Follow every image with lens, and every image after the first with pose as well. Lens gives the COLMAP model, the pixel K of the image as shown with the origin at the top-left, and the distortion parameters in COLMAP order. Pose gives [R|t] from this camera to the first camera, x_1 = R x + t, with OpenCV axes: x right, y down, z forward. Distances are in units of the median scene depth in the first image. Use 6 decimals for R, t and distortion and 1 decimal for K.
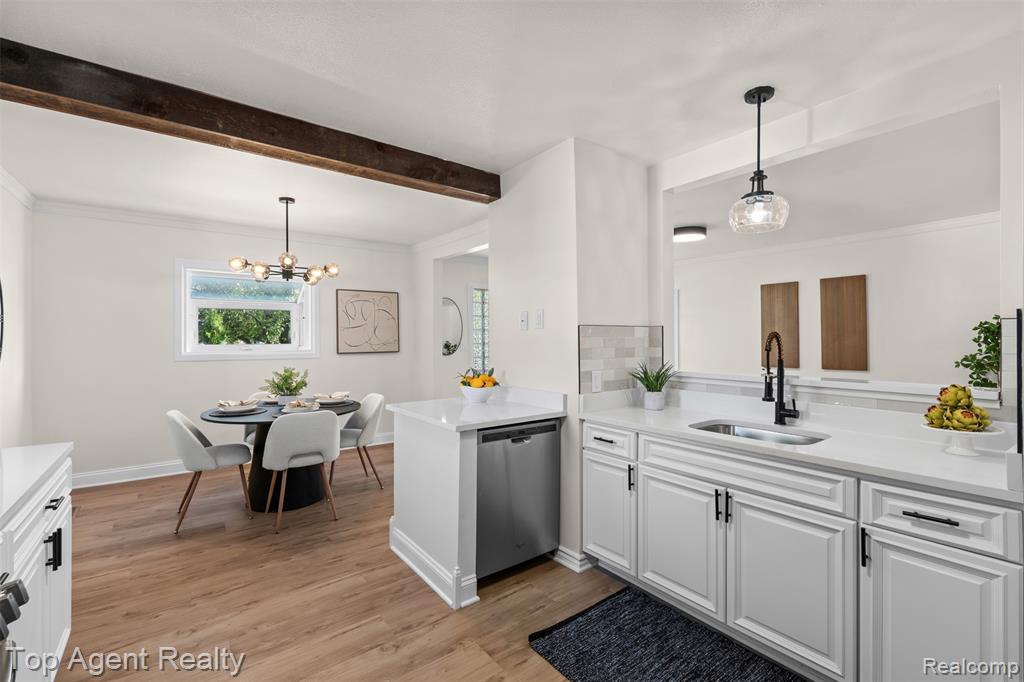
lens RADIAL K [[452.3, 0, 507.9], [0, 452.3, 337.4], [0, 0, 1]] dist [-0.005758, 0.002533]
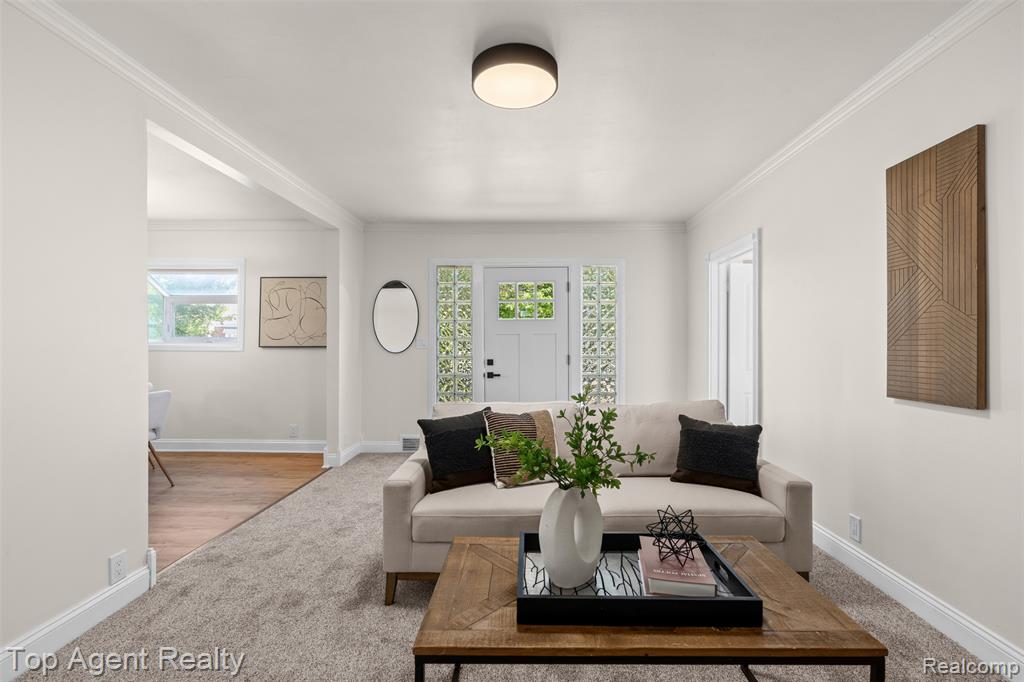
lens RADIAL K [[452.3, 0, 521.7], [0, 452.3, 346.4], [0, 0, 1]] dist [-0.005758, 0.002533]
pose [[0.793549, 0.007650, -0.608459, 1.212305], [-0.005137, 0.999970, 0.005873, 0.052615], [0.608485, -0.001535, 0.793564, 1.187097]]
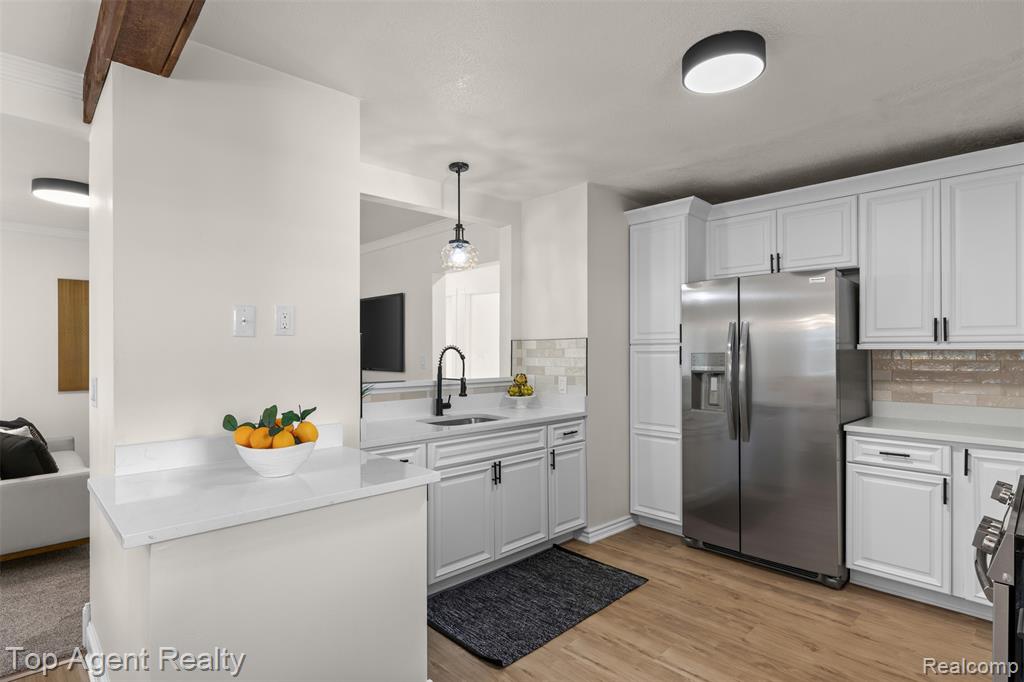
lens RADIAL K [[518.1, 0, 512.8], [0, 518.1, 347.5], [0, 0, 1]] dist [-0.003428, 0.000099]
pose [[-0.122792, 0.008642, 0.992395, -0.785964], [0.003500, 0.999960, -0.008274, 0.006493], [-0.992426, 0.002457, -0.122817, 0.832116]]
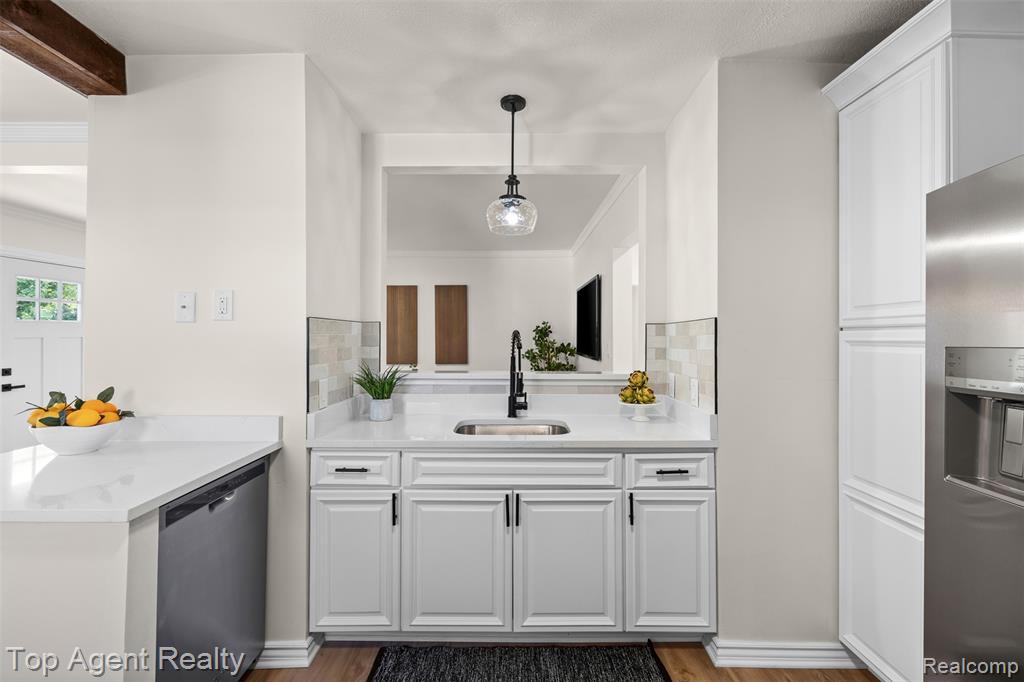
lens RADIAL K [[452.3, 0, 515.1], [0, 452.3, 330.5], [0, 0, 1]] dist [-0.005758, 0.002533]
pose [[0.595294, 0.015505, 0.803359, -0.219325], [-0.005147, 0.999867, -0.015484, 0.003609], [-0.803492, 0.005082, 0.595294, 0.305029]]
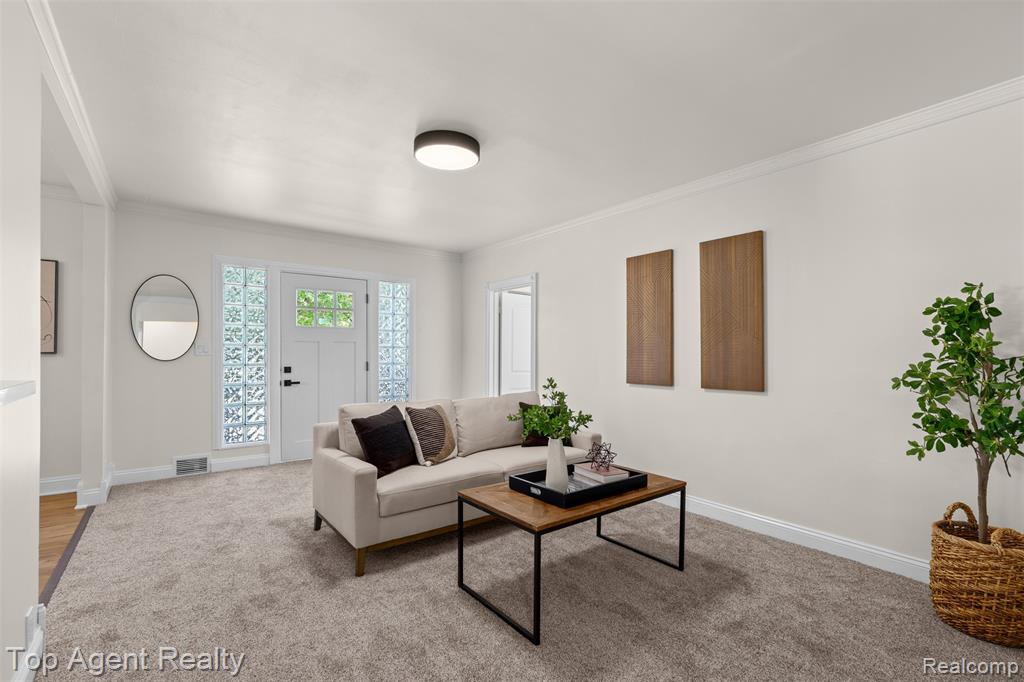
lens RADIAL K [[452.3, 0, 519.1], [0, 452.3, 355.5], [0, 0, 1]] dist [-0.005758, 0.002533]
pose [[0.999773, 0.012872, 0.016980, 0.872278], [-0.012958, 0.999904, 0.004971, 0.051064], [-0.016914, -0.005190, 0.999843, 0.767715]]
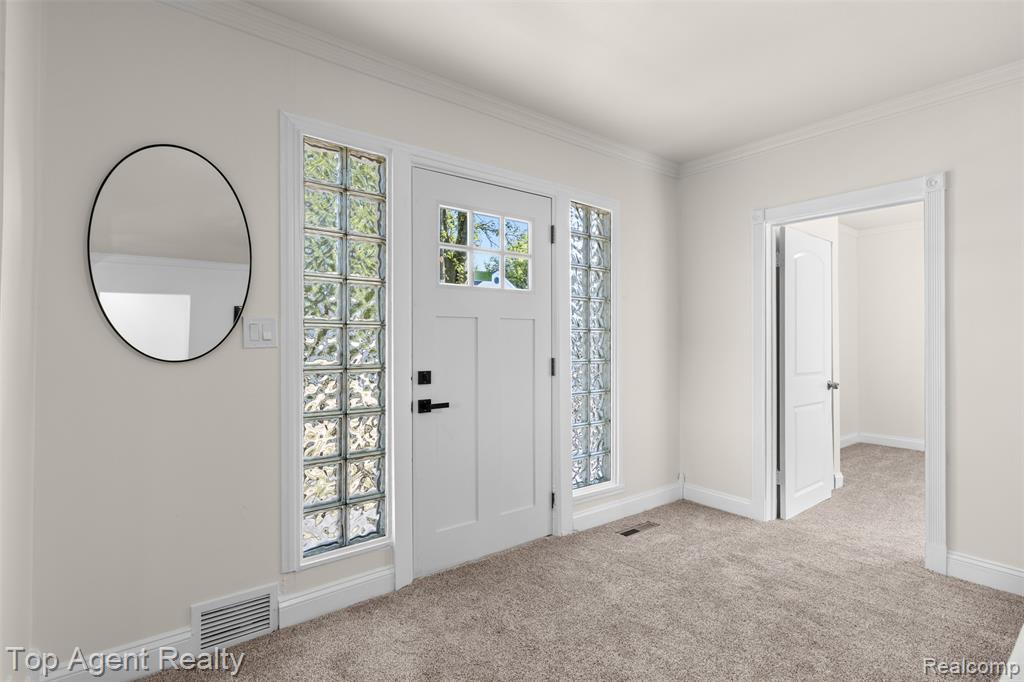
lens RADIAL K [[518.1, 0, 523.2], [0, 518.1, 337.1], [0, 0, 1]] dist [-0.003428, 0.000099]
pose [[0.999555, 0.011852, 0.027361, 0.137213], [-0.011590, 0.999886, -0.009700, 0.061496], [-0.027472, 0.009379, 0.999579, 1.619863]]
